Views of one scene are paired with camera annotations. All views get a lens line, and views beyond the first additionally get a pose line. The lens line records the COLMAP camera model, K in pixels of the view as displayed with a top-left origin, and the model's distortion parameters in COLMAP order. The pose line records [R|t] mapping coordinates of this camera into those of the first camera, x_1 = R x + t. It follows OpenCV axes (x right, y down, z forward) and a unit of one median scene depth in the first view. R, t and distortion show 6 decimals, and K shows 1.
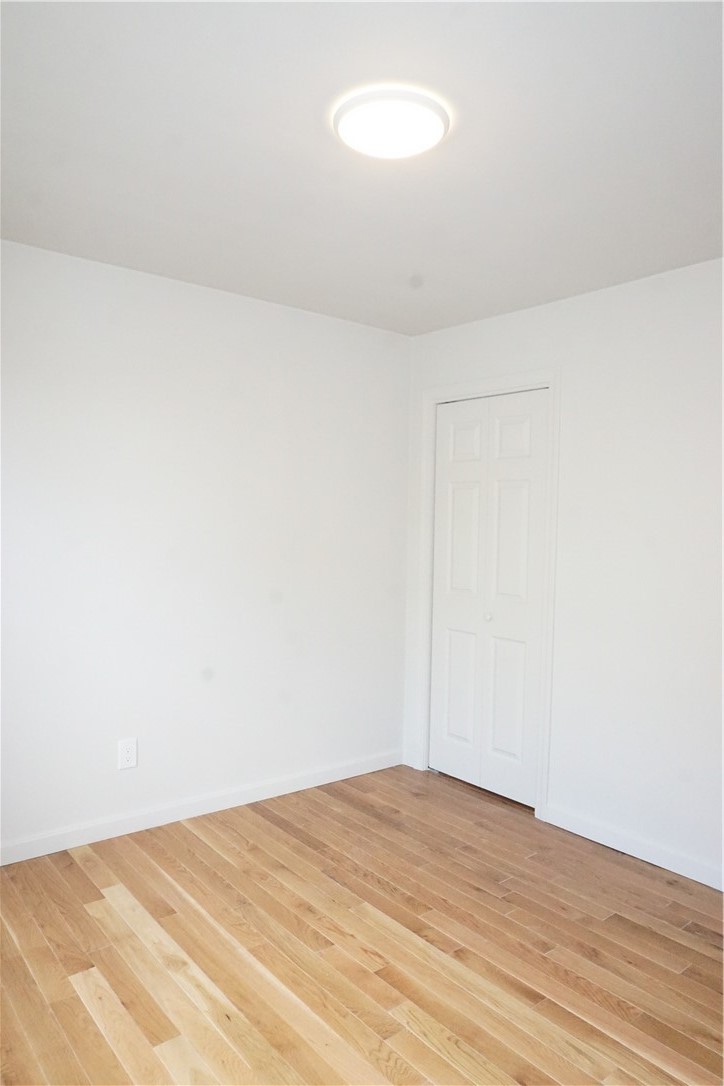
lens RADIAL K [[725.5, 0, 359.9], [0, 725.5, 542.2], [0, 0, 1]] dist [-0.036571, 0.027307]
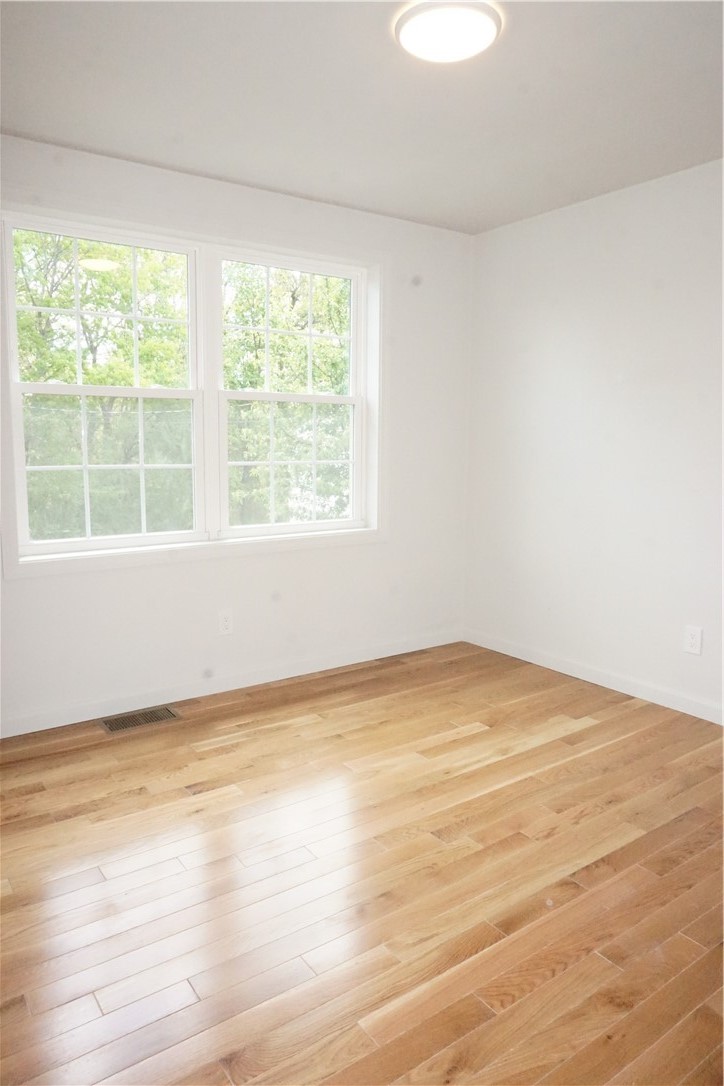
lens RADIAL K [[725.5, 0, 366.6], [0, 725.5, 549.1], [0, 0, 1]] dist [-0.036571, 0.027307]
pose [[-0.061066, 0.131470, -0.989437, 0.971927], [-0.032936, 0.990482, 0.133642, 0.051038], [0.997590, 0.040749, -0.056155, 0.775877]]
